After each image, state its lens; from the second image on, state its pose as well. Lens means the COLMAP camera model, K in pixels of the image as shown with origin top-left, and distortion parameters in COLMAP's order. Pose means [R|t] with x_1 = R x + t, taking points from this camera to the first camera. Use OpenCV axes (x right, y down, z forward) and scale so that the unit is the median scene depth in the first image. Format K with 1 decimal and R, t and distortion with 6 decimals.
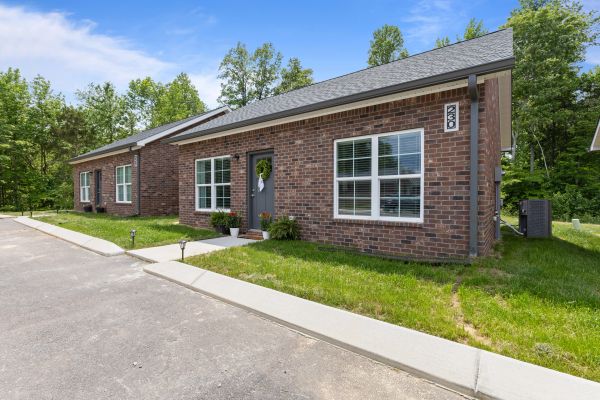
lens RADIAL K [[299.8, 0, 304.2], [0, 299.8, 196.3], [0, 0, 1]] dist [-0.002399, -0.005144]
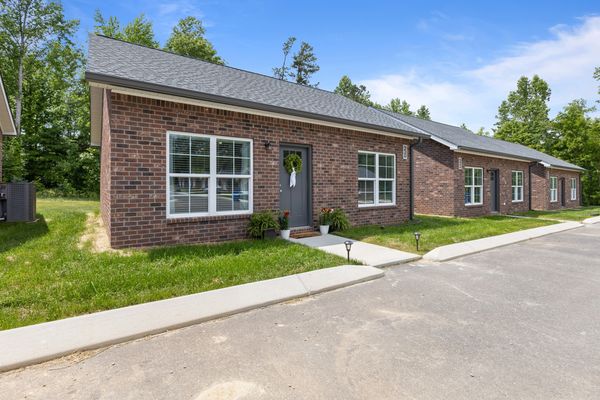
lens RADIAL K [[299.8, 0, 312.9], [0, 299.8, 187.0], [0, 0, 1]] dist [-0.002399, -0.005144]
pose [[0.247586, 0.005315, 0.968851, -1.265561], [0.003793, 0.999972, -0.006455, -0.011194], [-0.968858, 0.005273, 0.247559, 0.854722]]
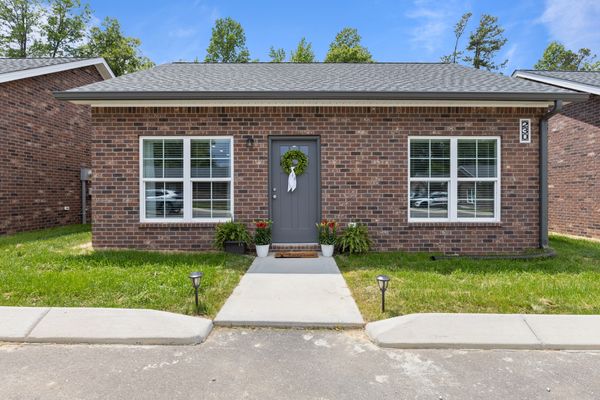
lens RADIAL K [[299.8, 0, 303.8], [0, 299.8, 198.7], [0, 0, 1]] dist [-0.002399, -0.005144]
pose [[0.779098, -0.002991, 0.626896, -0.711433], [-0.000911, 0.999982, 0.005903, -0.003181], [-0.626902, -0.005170, 0.779081, 0.488682]]
